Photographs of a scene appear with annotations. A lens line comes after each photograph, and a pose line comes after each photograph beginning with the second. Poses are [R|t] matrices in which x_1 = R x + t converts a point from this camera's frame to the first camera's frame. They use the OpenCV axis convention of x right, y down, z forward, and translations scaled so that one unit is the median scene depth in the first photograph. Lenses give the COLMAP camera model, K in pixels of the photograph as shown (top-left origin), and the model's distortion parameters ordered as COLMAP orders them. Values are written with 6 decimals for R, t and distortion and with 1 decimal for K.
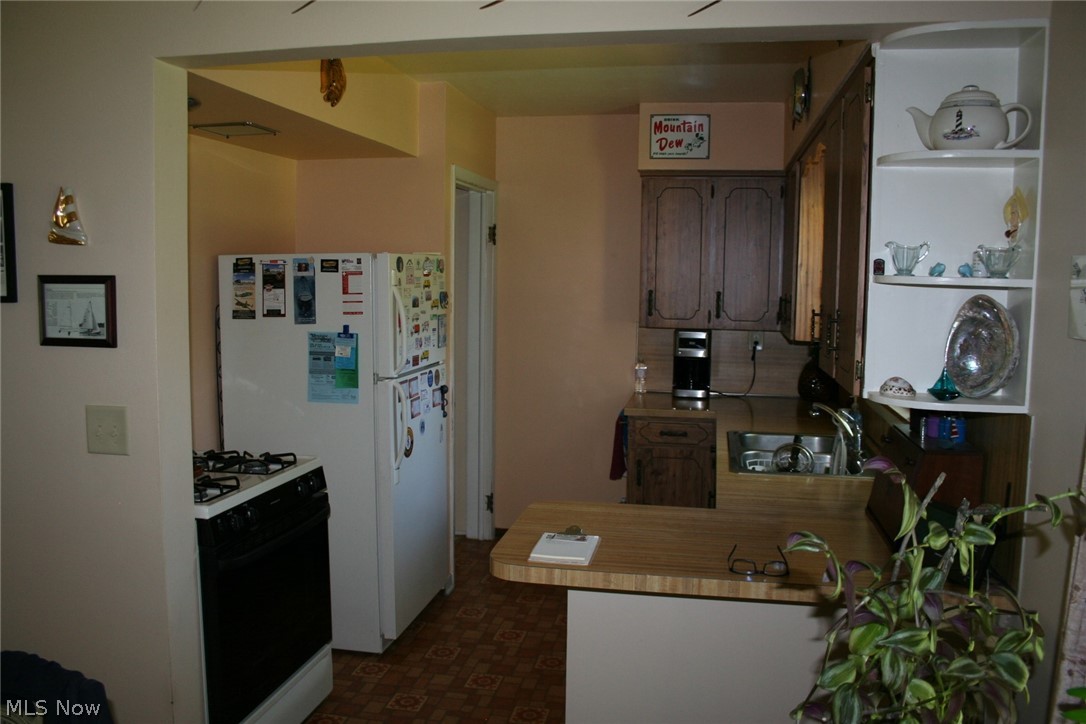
lens RADIAL K [[885.5, 0, 509.7], [0, 885.5, 363.6], [0, 0, 1]] dist [-0.135674, 0.088913]
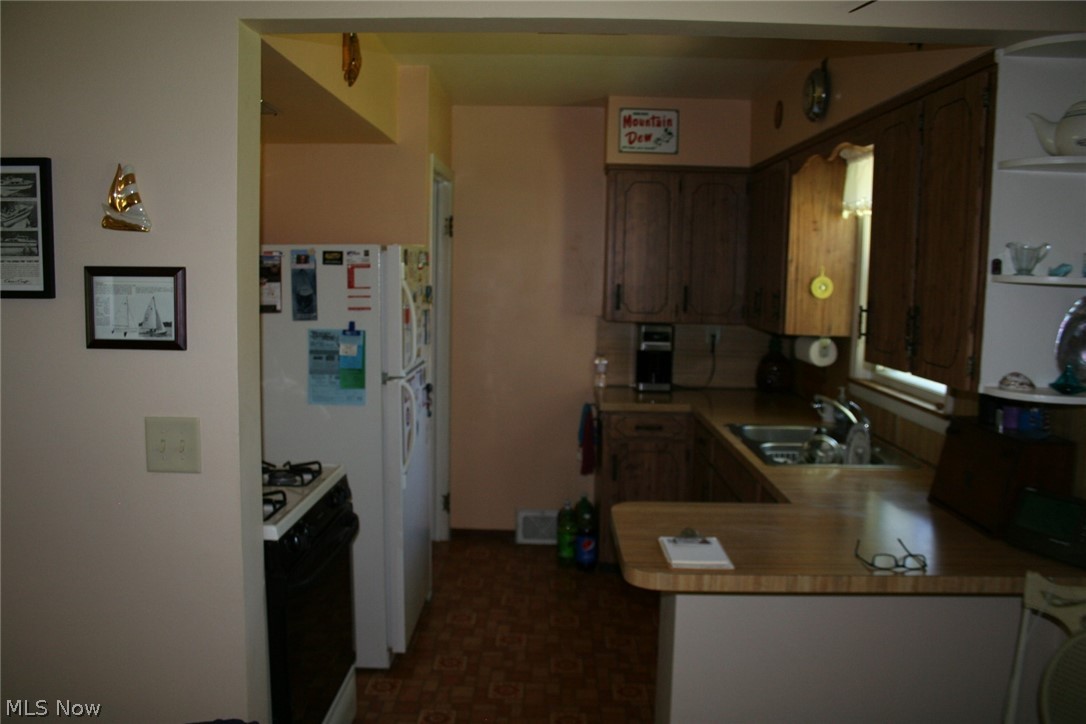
lens RADIAL K [[885.5, 0, 509.7], [0, 885.5, 363.6], [0, 0, 1]] dist [-0.135674, 0.088913]
pose [[0.984782, -0.012538, 0.173342, -0.183244], [0.011016, 0.999892, 0.009739, -0.006351], [-0.173445, -0.007682, 0.984814, 0.050232]]
